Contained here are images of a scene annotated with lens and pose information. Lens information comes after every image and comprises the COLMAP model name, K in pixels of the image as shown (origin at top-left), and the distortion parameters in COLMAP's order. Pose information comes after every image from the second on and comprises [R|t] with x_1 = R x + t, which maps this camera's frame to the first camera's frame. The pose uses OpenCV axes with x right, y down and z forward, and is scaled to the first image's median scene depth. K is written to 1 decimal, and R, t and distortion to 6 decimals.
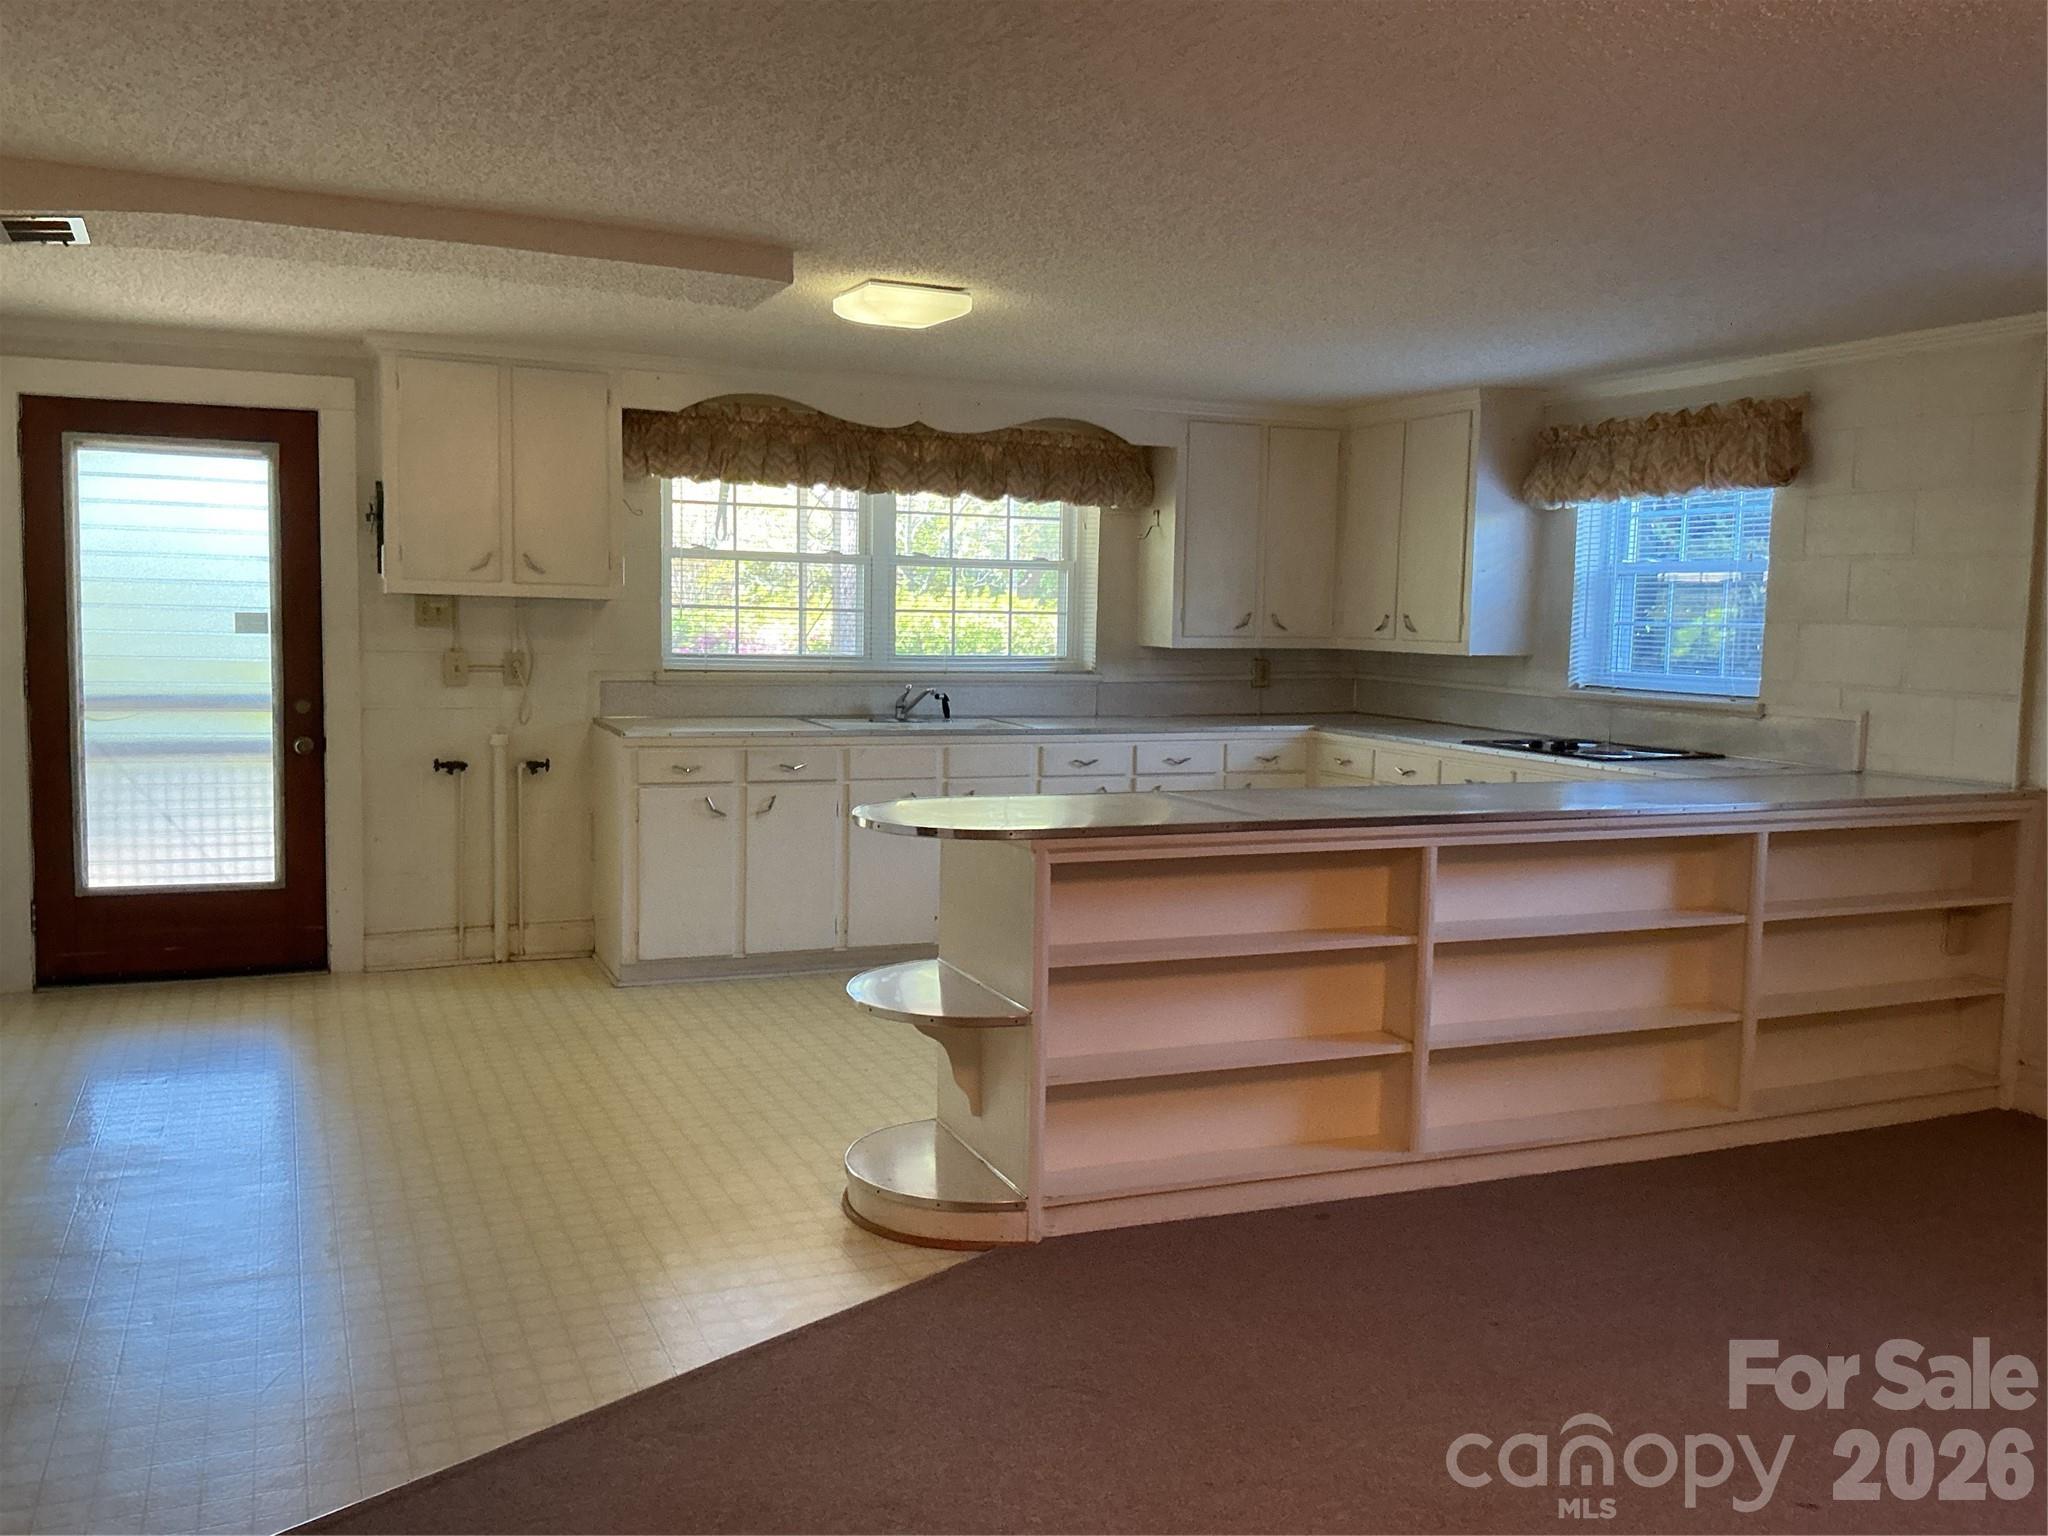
lens RADIAL K [[1702.7, 0, 1020.3], [0, 1702.7, 768.7], [0, 0, 1]] dist [0.086344, -0.157577]
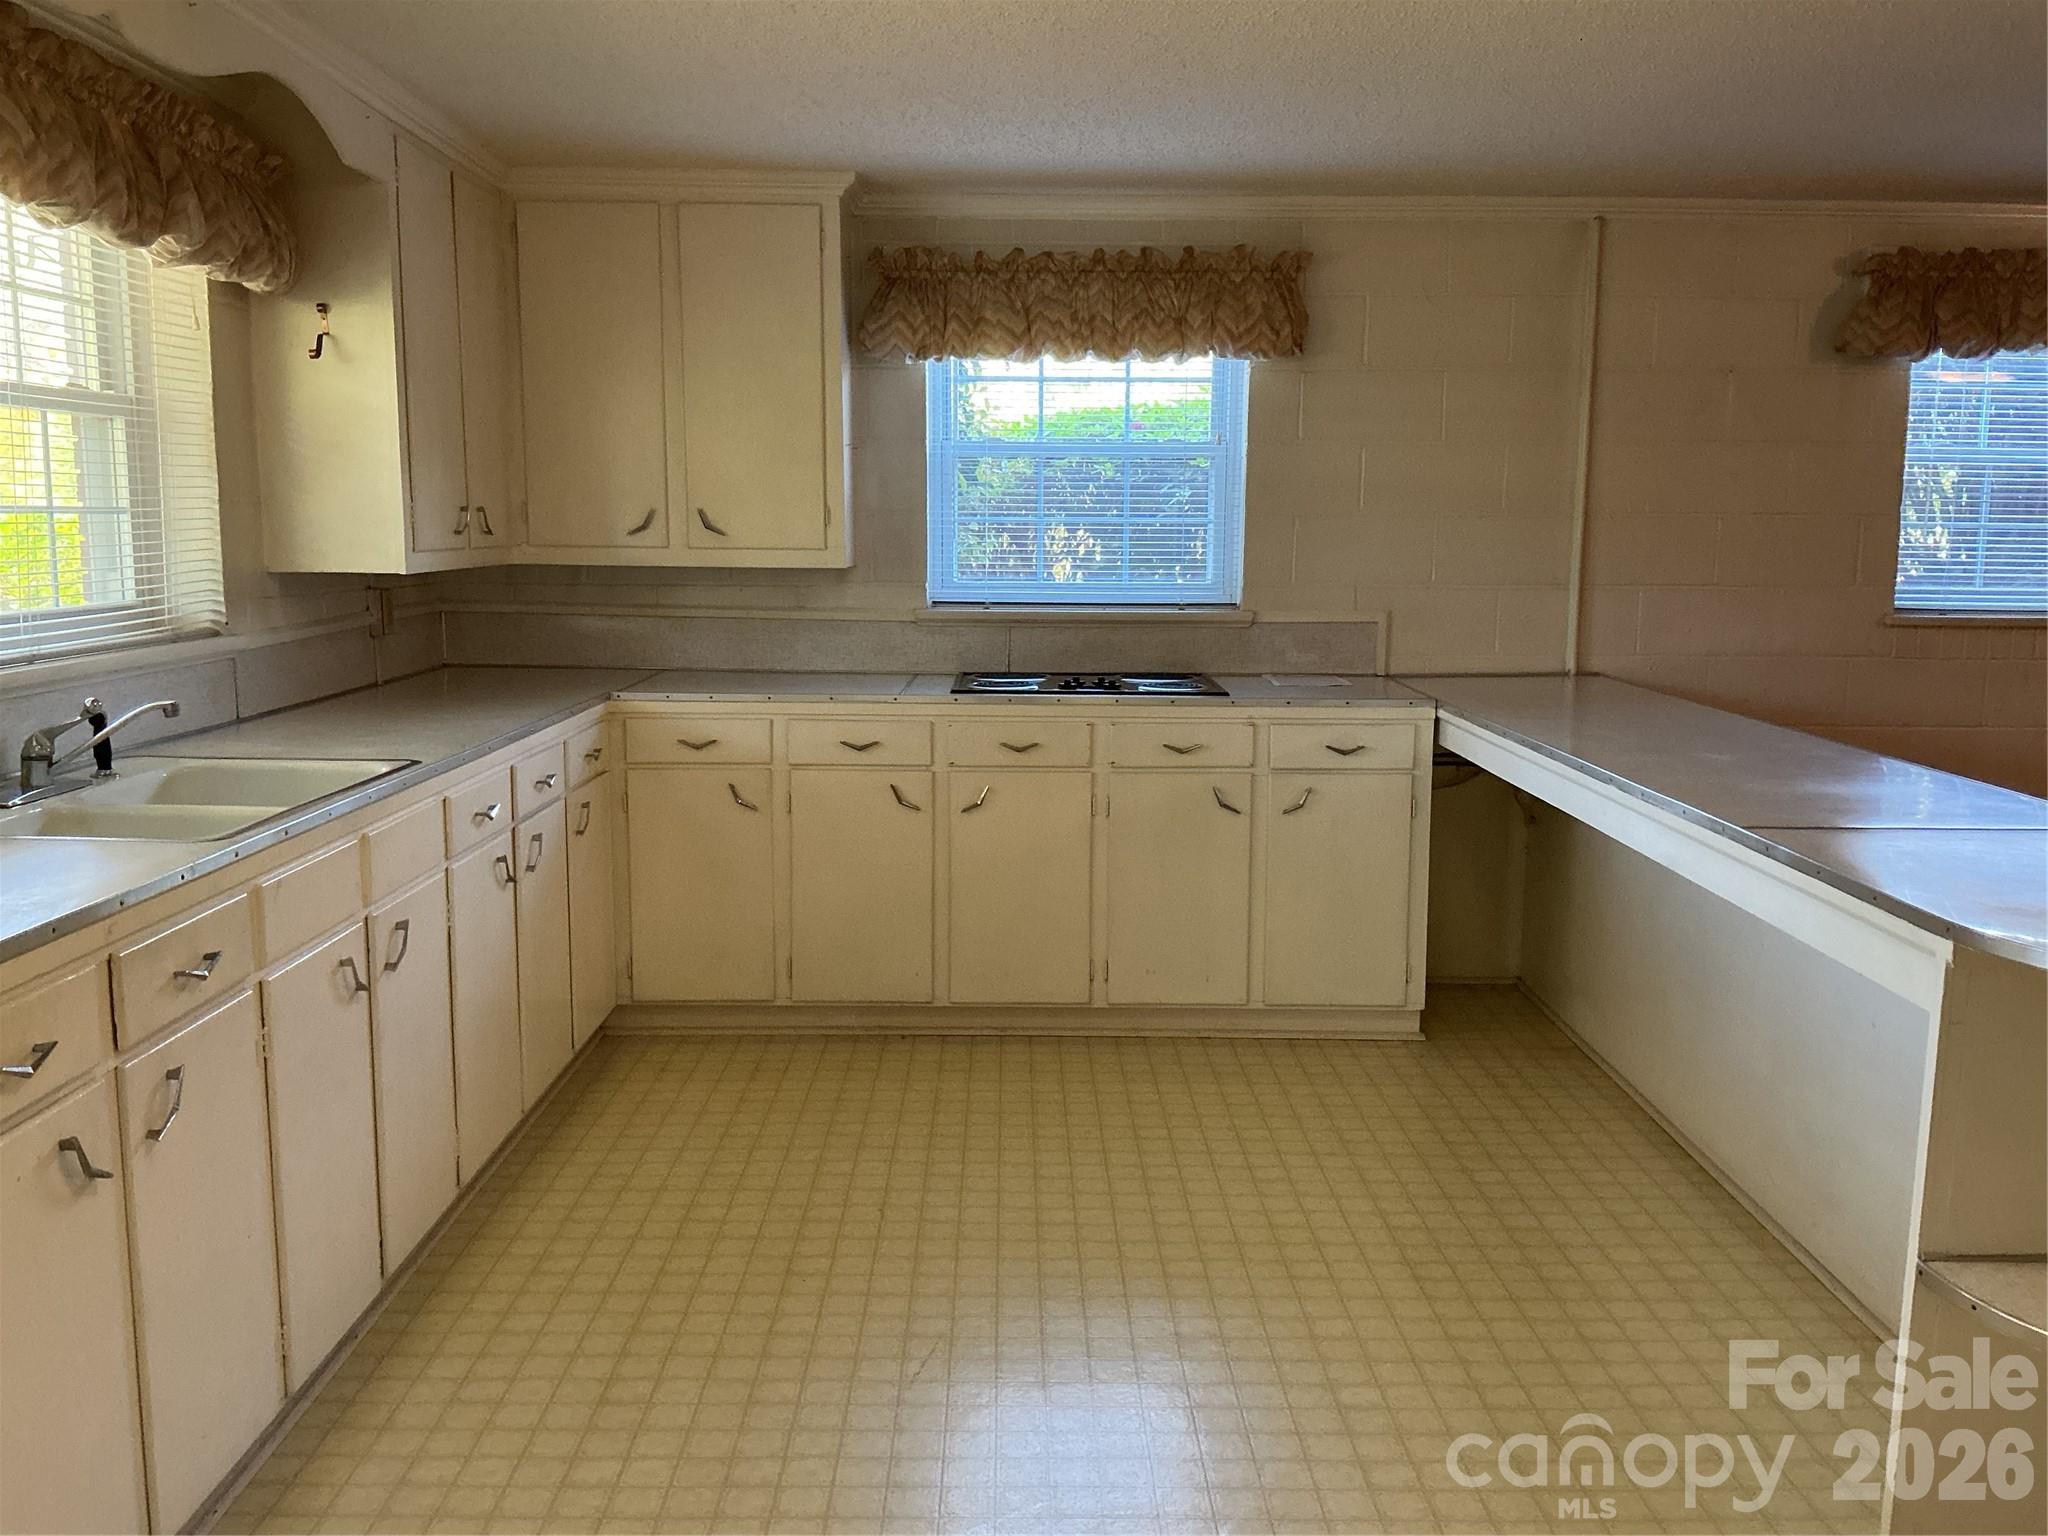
lens RADIAL K [[1702.7, 0, 1027.3], [0, 1702.7, 763.0], [0, 0, 1]] dist [0.086344, -0.157577]
pose [[0.389949, -0.144322, 0.909456, -0.356061], [0.086208, 0.989026, 0.119985, -0.065314], [-0.916792, 0.031615, 0.398111, 0.664715]]
